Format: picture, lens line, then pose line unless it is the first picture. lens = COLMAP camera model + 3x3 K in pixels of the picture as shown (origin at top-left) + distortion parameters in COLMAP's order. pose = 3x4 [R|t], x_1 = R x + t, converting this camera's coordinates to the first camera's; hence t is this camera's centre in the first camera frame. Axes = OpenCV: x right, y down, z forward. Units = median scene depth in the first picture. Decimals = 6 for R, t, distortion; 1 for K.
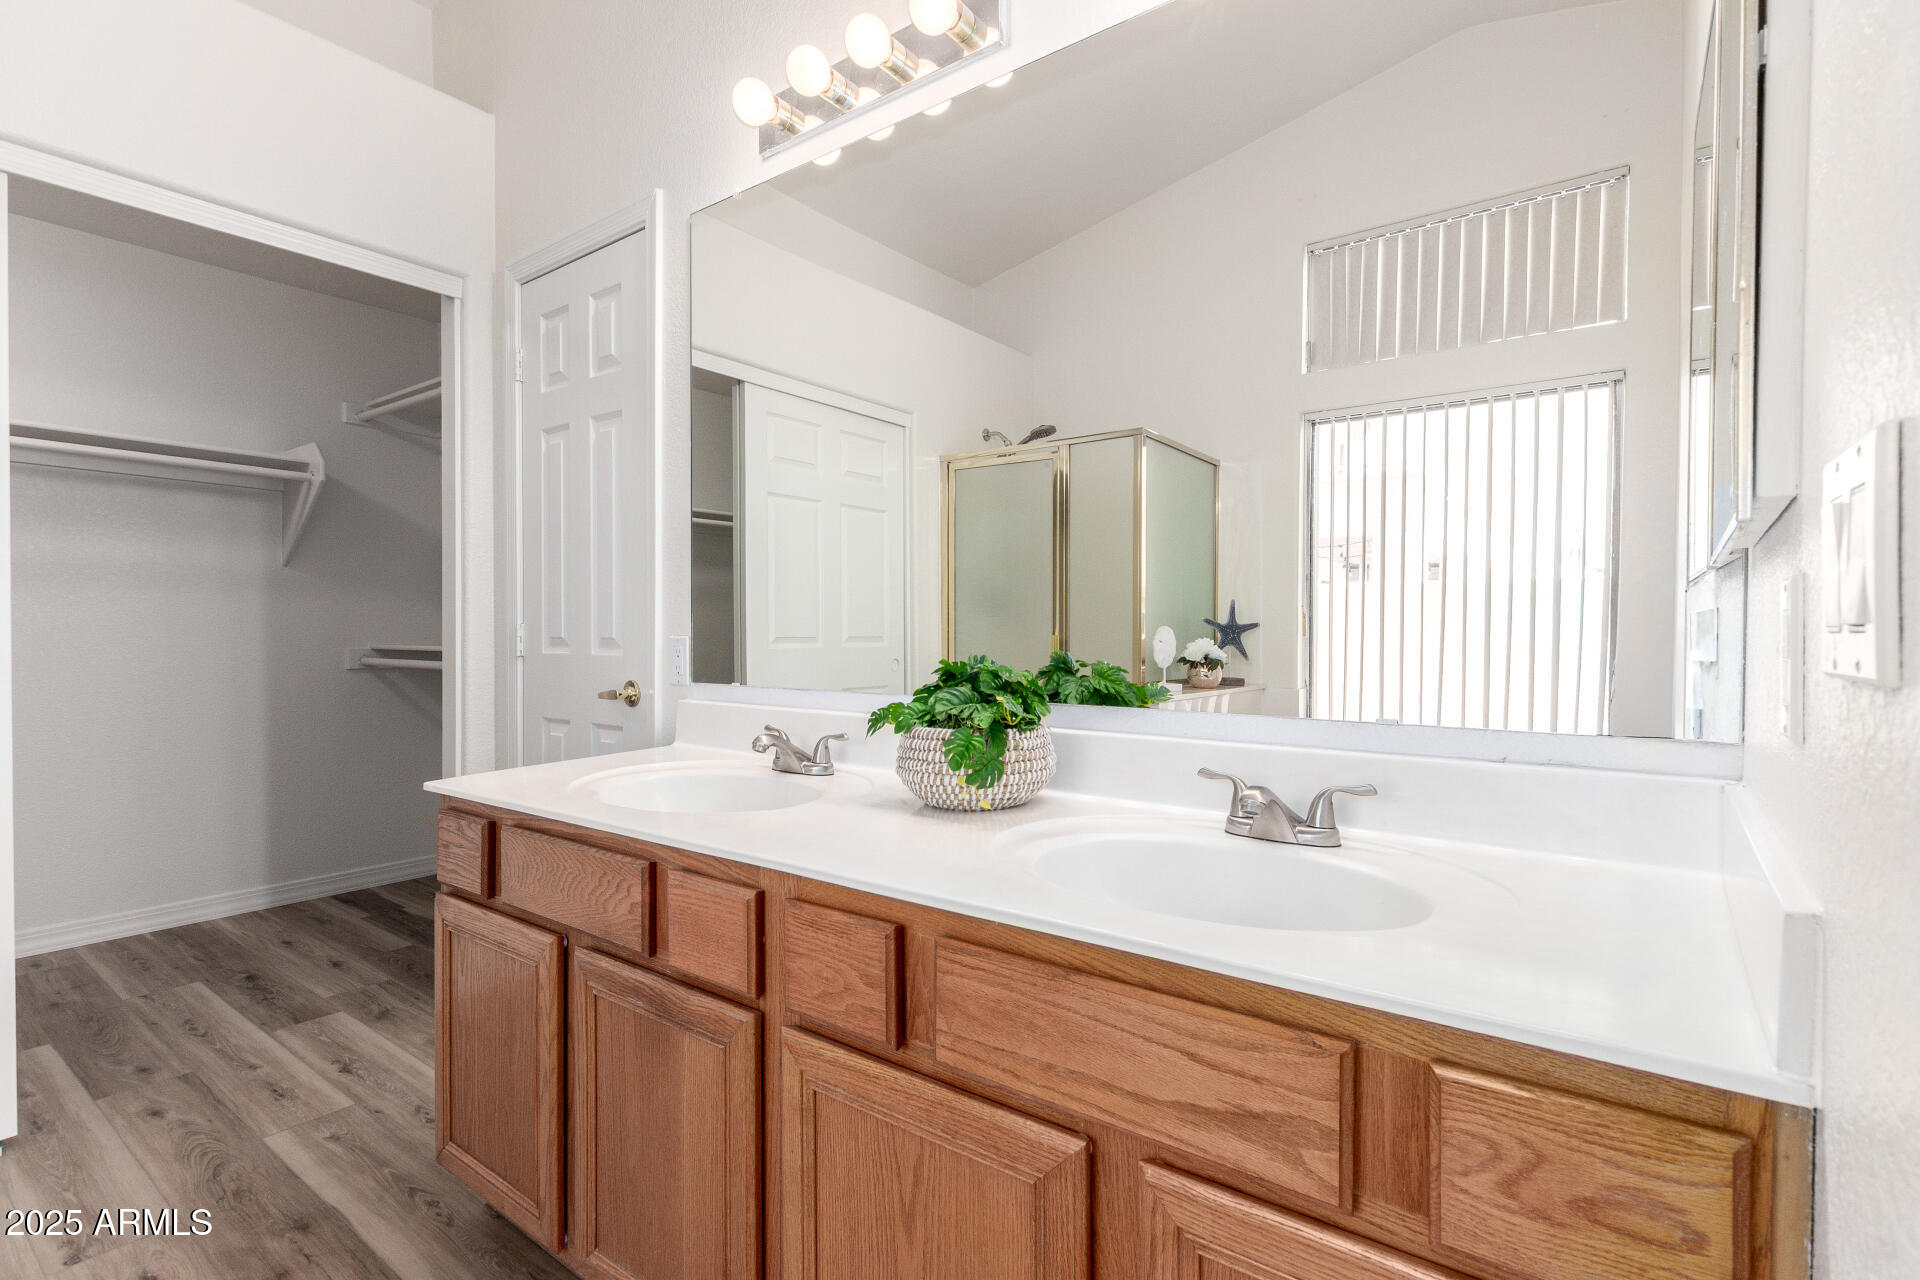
lens RADIAL K [[896.0, 0, 970.1], [0, 896.0, 635.7], [0, 0, 1]] dist [0.016555, -0.007139]
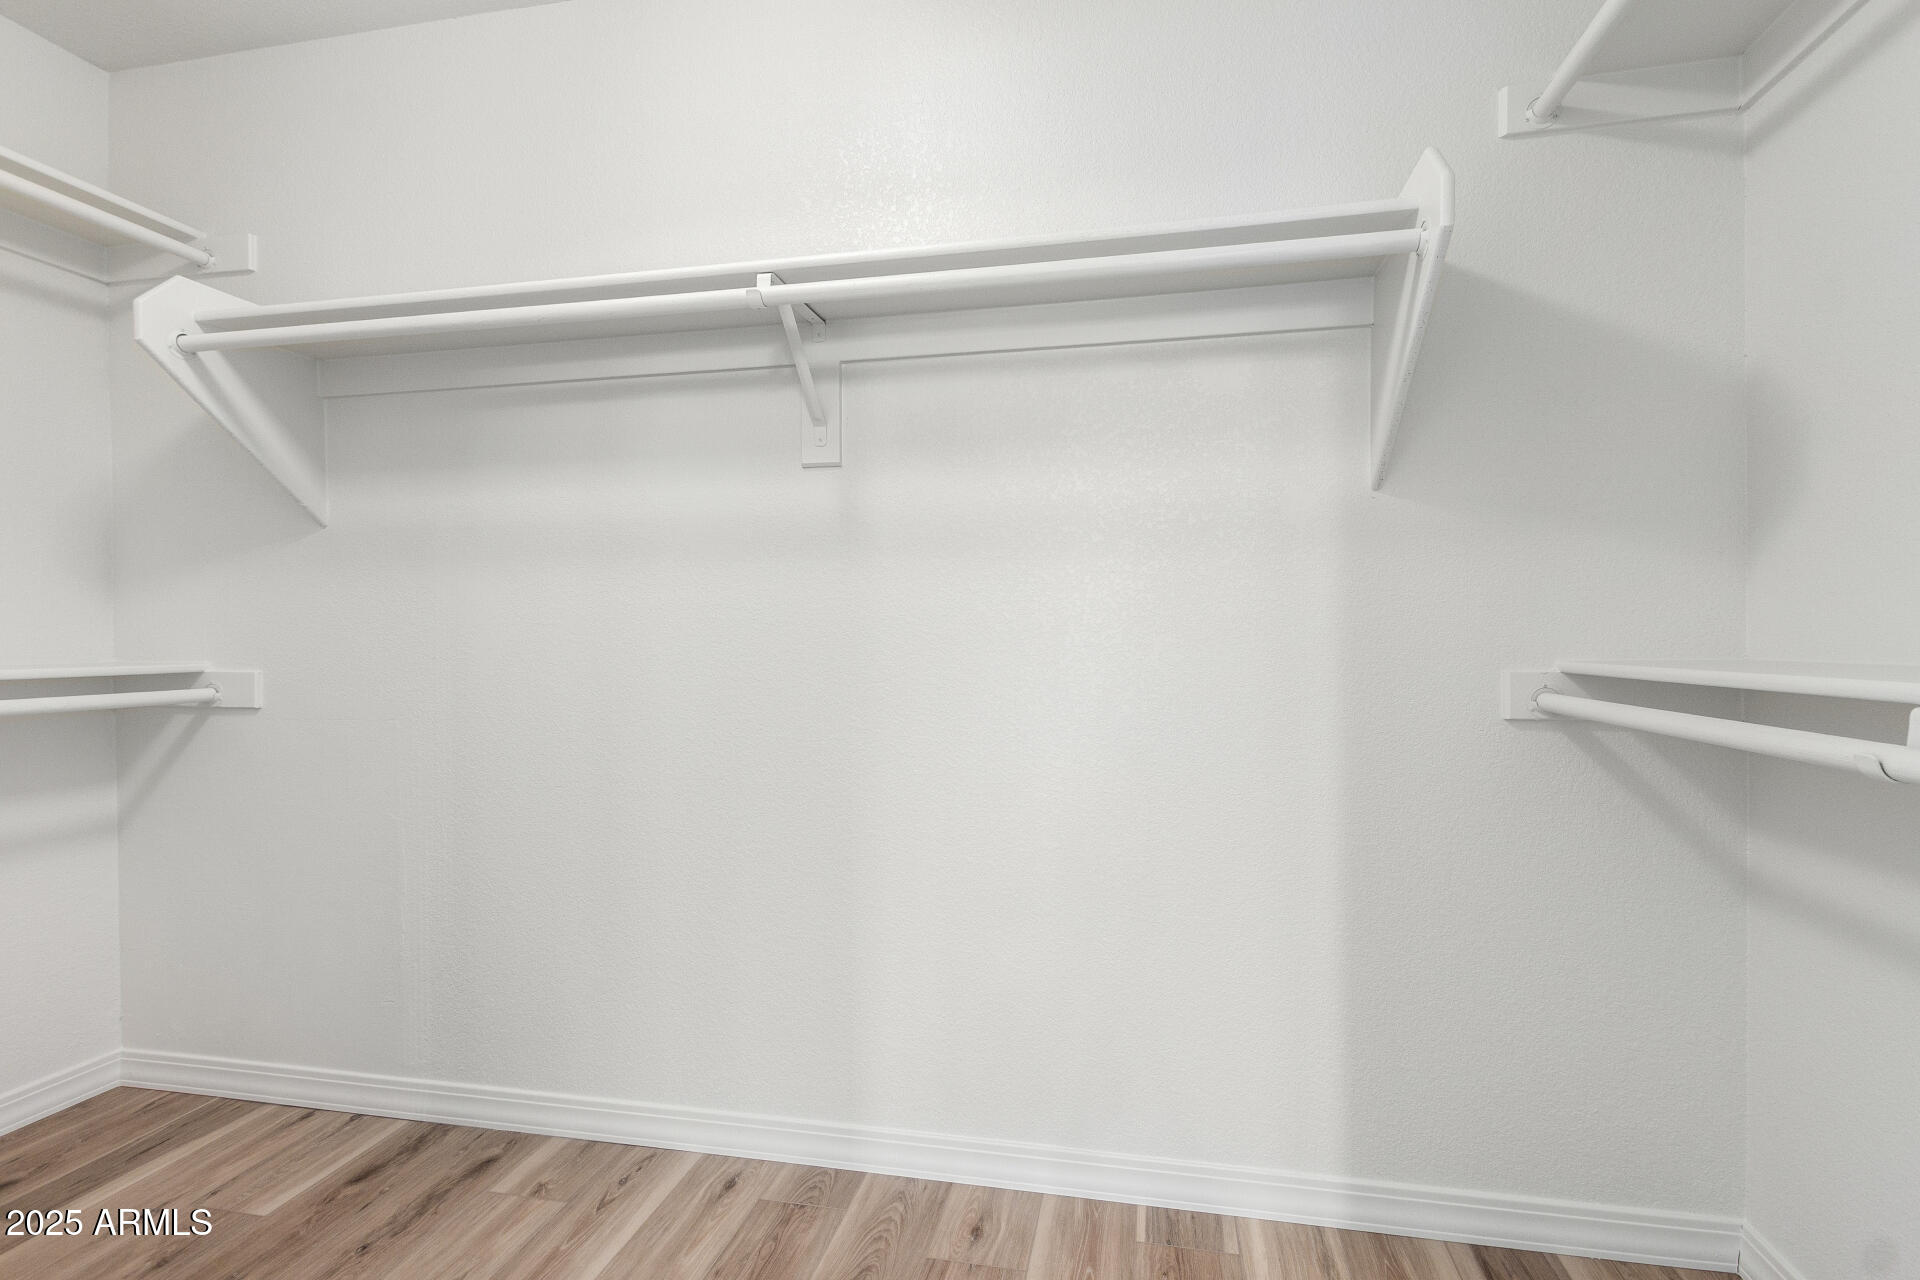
lens RADIAL K [[896.0, 0, 970.1], [0, 896.0, 635.7], [0, 0, 1]] dist [0.016555, -0.007139]
pose [[0.419234, -0.003989, -0.907869, -0.441395], [-0.003080, 0.999978, -0.005816, 0.000626], [0.907873, 0.005234, 0.419213, 0.635648]]
